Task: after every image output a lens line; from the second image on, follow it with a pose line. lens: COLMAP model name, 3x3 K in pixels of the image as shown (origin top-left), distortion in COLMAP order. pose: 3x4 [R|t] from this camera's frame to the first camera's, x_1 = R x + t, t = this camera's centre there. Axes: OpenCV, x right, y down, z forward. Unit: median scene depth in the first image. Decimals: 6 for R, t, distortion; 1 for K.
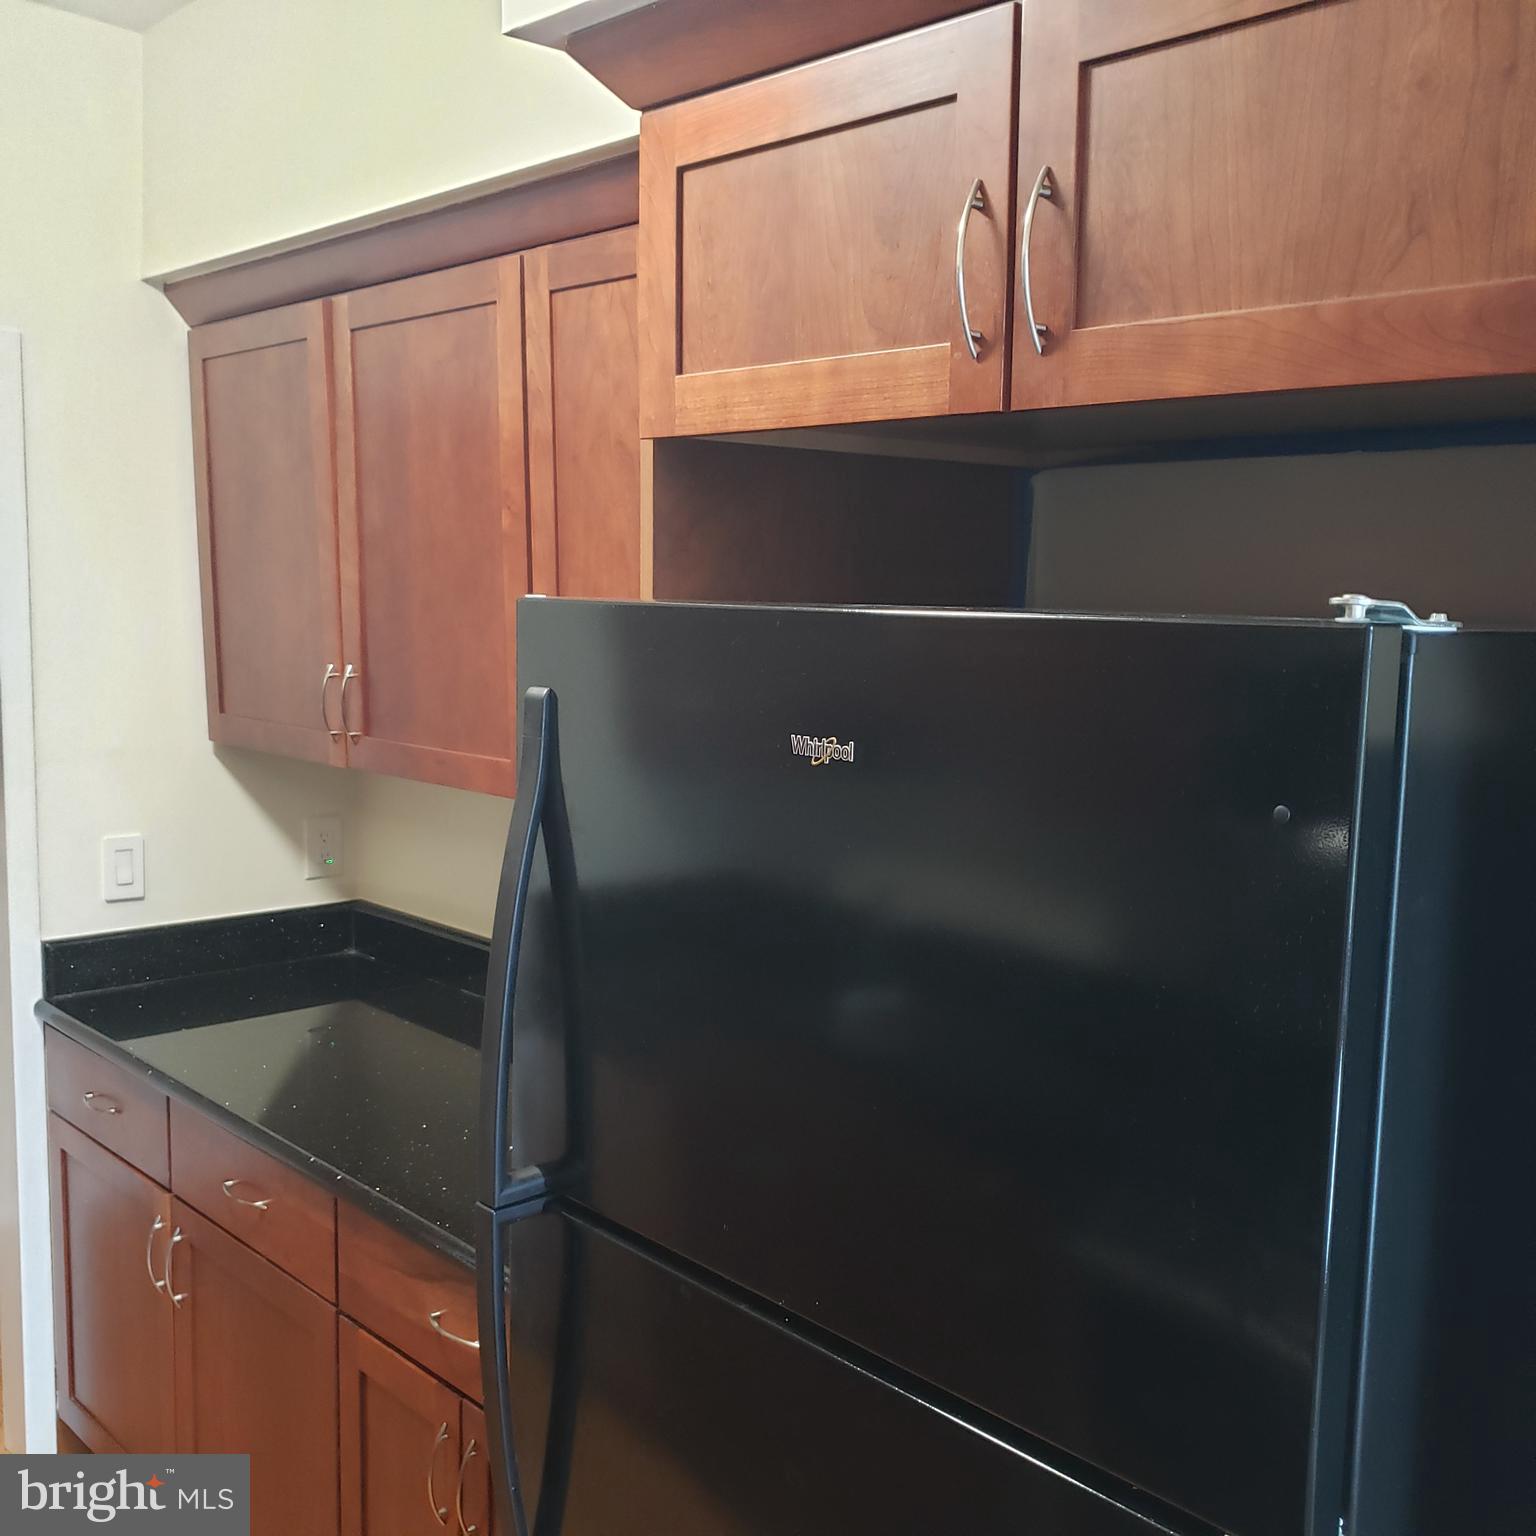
lens RADIAL K [[1590.6, 0, 769.8], [0, 1590.6, 805.8], [0, 0, 1]] dist [0.086068, -0.158255]
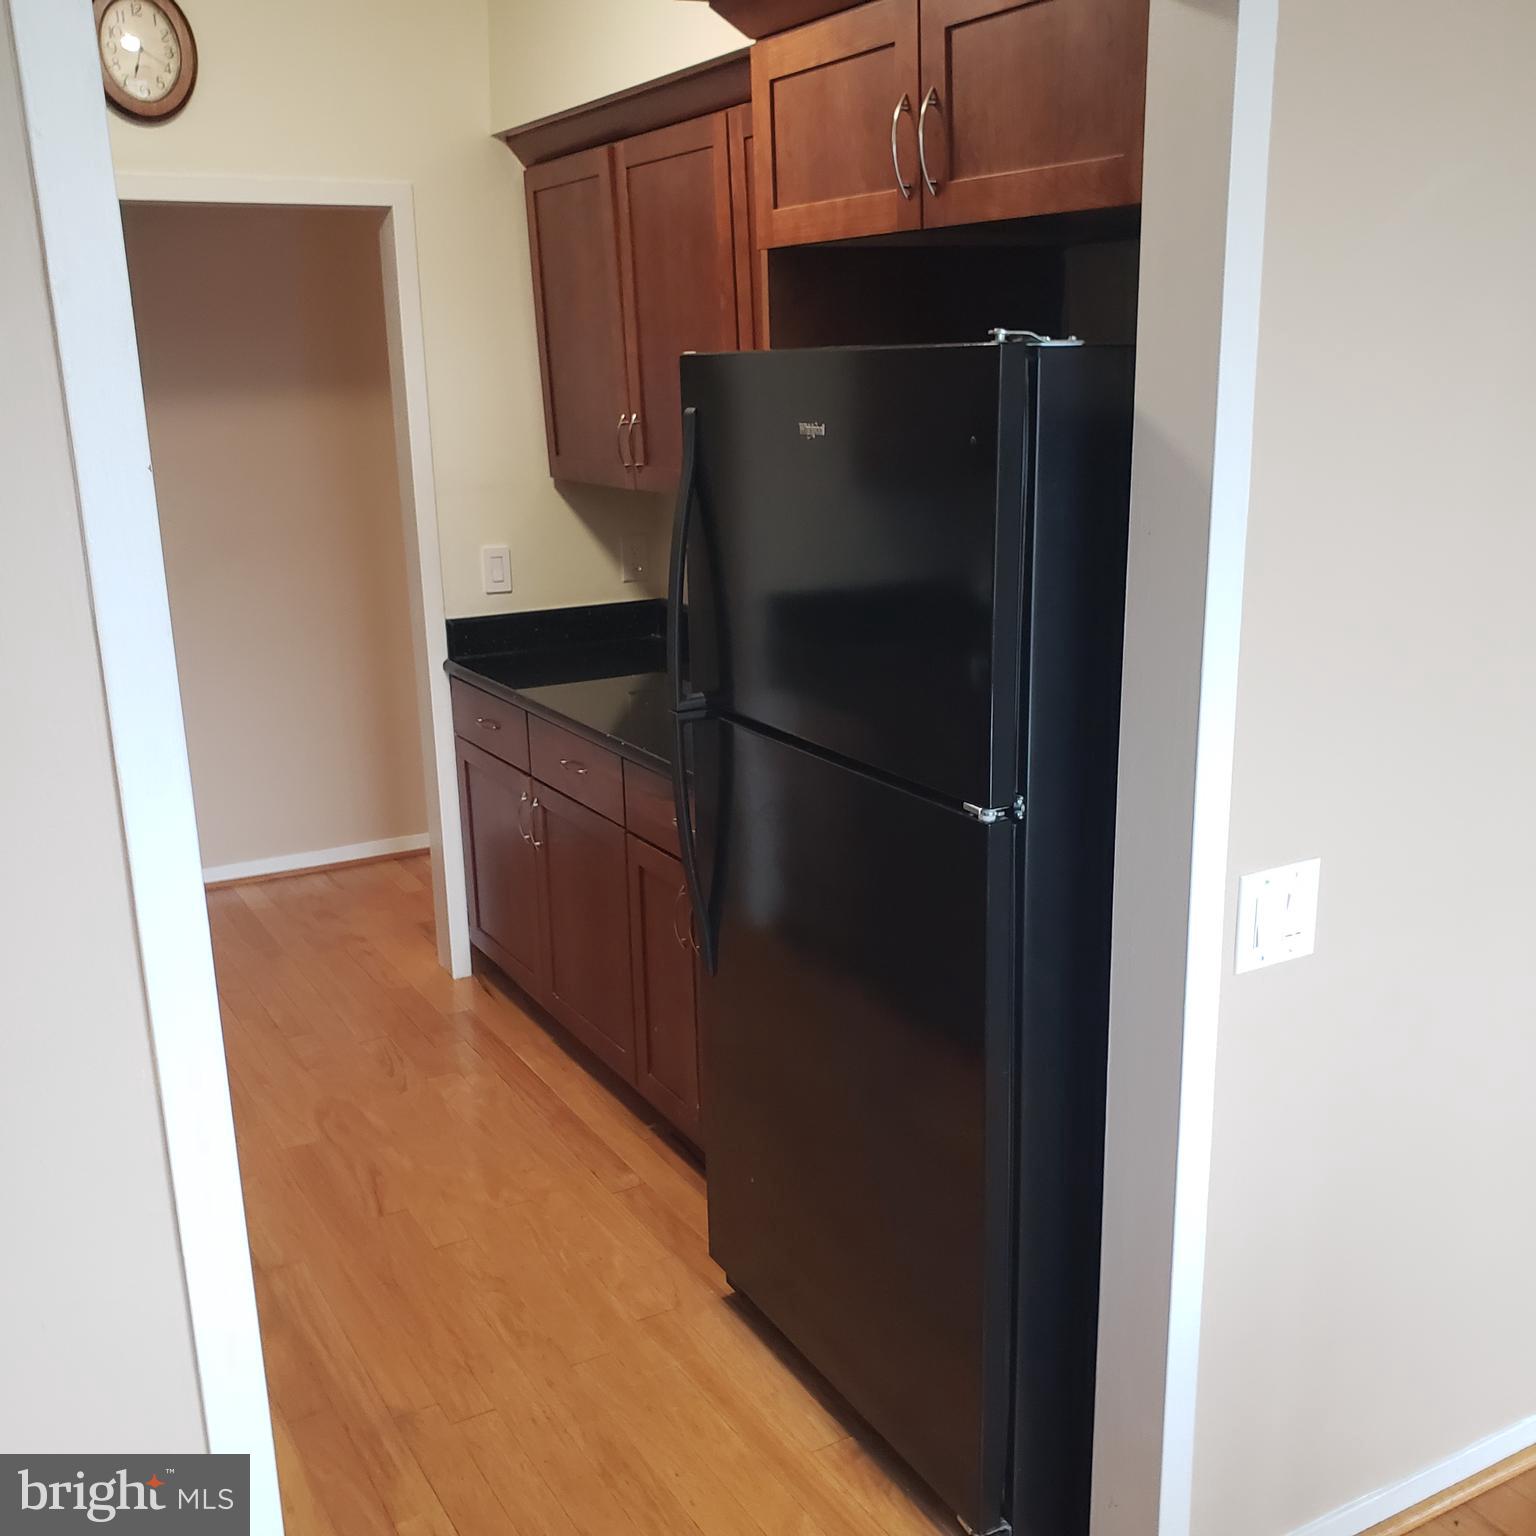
lens RADIAL K [[1610.1, 0, 795.1], [0, 1610.1, 820.6], [0, 0, 1]] dist [0.082170, -0.237229]
pose [[0.975034, 0.018022, -0.221324, 0.237198], [0.013717, 0.989910, 0.141033, 0.081207], [0.221632, -0.140547, 0.964948, -0.476373]]
